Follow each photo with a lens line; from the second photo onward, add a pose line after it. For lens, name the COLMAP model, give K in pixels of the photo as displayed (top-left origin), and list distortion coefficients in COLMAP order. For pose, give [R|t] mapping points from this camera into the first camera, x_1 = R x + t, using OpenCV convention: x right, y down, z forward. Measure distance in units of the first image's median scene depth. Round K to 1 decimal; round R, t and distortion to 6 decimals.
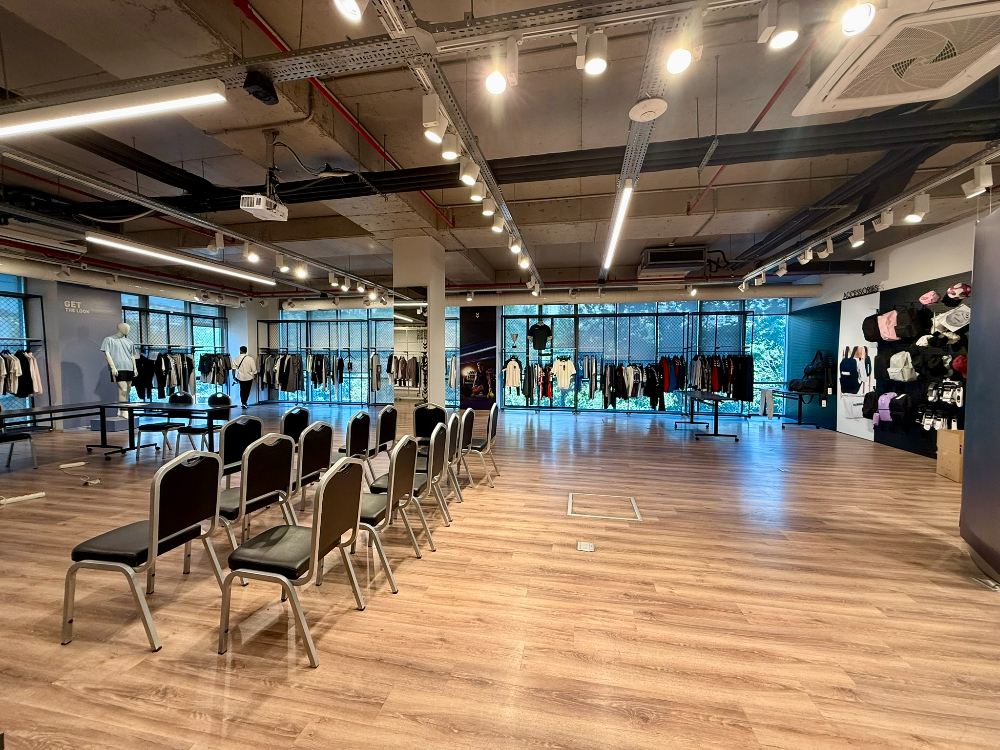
lens RADIAL K [[397.8, 0, 500.0], [0, 397.8, 375.0], [0, 0, 1]] dist [-0.000567, 0.000234]
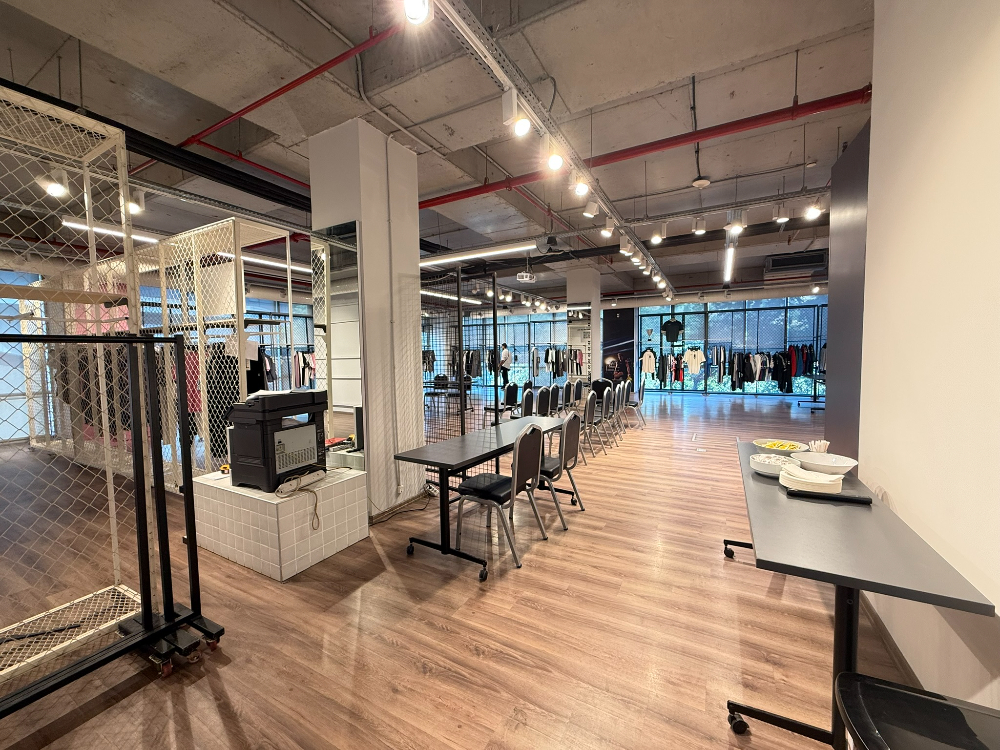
lens RADIAL K [[397.8, 0, 500.0], [0, 397.8, 375.0], [0, 0, 1]] dist [-0.000567, 0.000234]
pose [[0.953637, -0.001747, -0.300954, -0.035108], [0.006972, 0.999843, 0.016289, 0.013625], [0.300878, -0.017632, 0.953500, -0.308105]]
